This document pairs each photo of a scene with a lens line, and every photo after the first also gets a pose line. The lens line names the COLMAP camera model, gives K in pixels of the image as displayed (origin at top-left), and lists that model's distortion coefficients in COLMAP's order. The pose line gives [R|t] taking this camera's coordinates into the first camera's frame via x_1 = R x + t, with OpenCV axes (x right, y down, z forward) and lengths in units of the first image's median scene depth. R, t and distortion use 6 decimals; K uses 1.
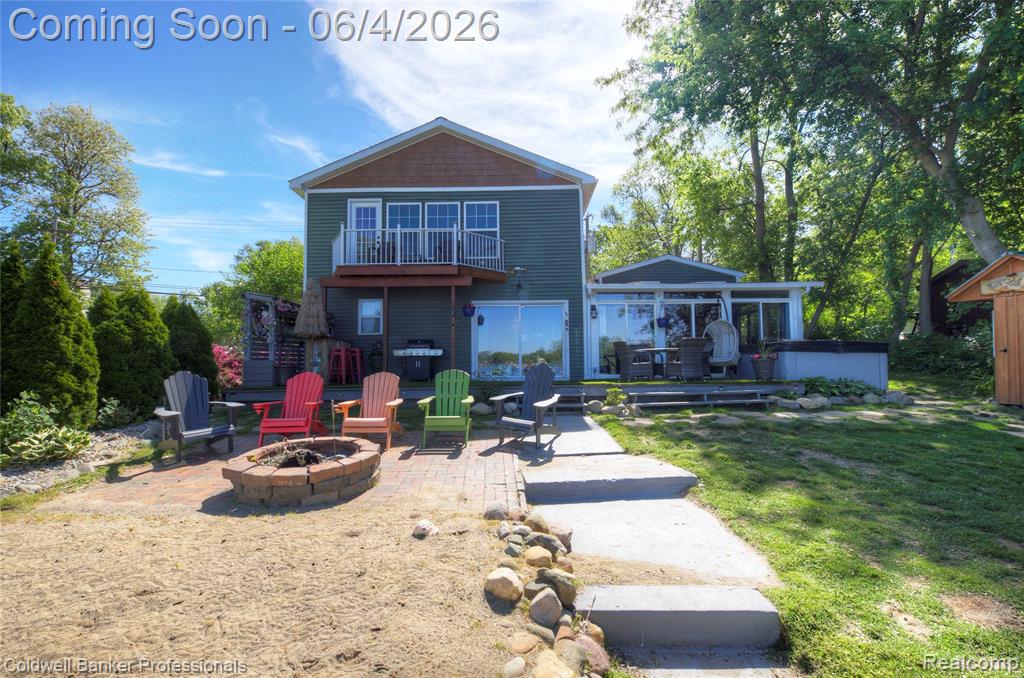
lens RADIAL K [[437.2, 0, 513.9], [0, 437.2, 342.9], [0, 0, 1]] dist [0.016454, -0.006079]
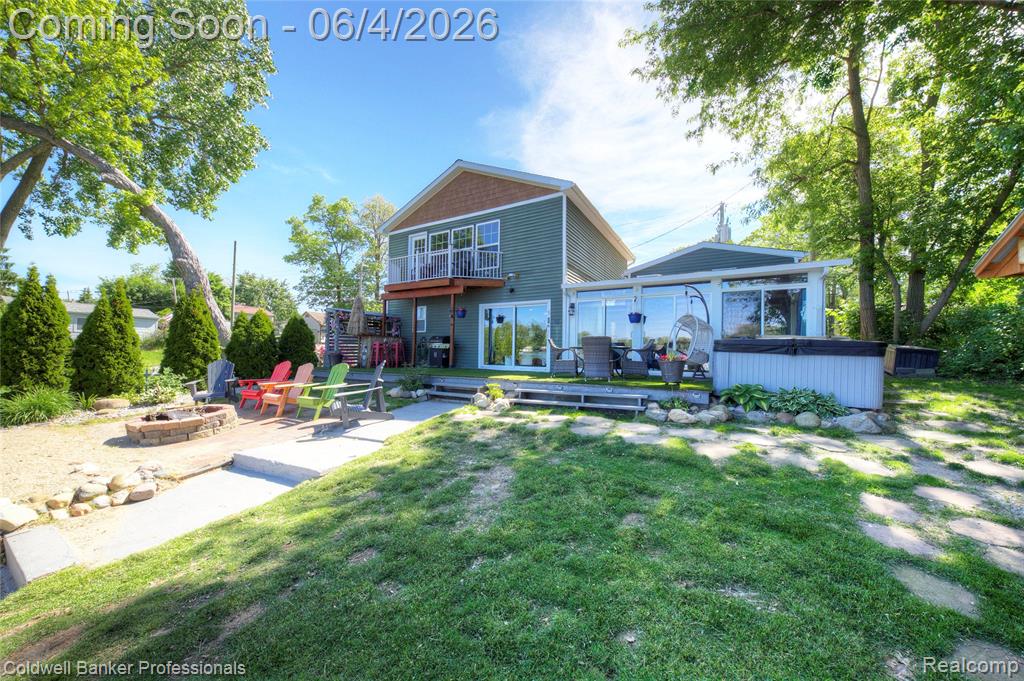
lens RADIAL K [[351.0, 0, 512.7], [0, 351.0, 345.0], [0, 0, 1]] dist [0.009834, -0.006190]
pose [[0.871977, 0.010742, -0.489430, 0.643630], [0.008167, 0.999301, 0.036482, -0.022700], [0.489479, -0.035809, 0.871279, 0.238030]]
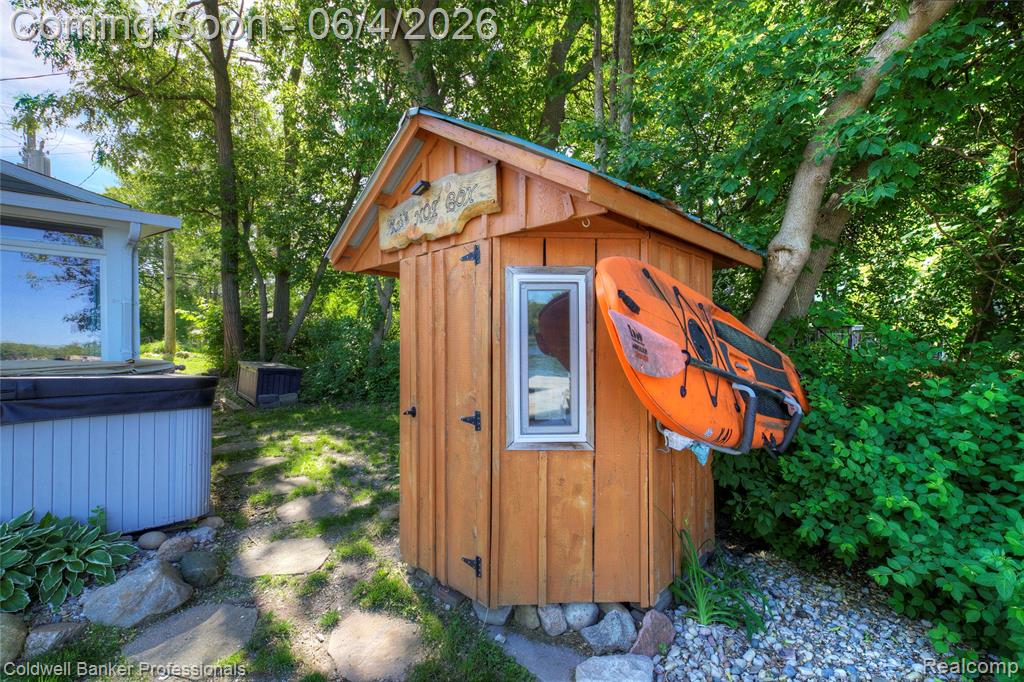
lens RADIAL K [[455.0, 0, 512.0], [0, 455.0, 341.0], [0, 0, 1]] dist [0.019528, -0.000038]
pose [[0.703785, 0.001753, 0.710411, 0.805253], [-0.008279, 0.999949, 0.005735, -0.036210], [-0.710365, -0.009917, 0.703764, 0.614708]]
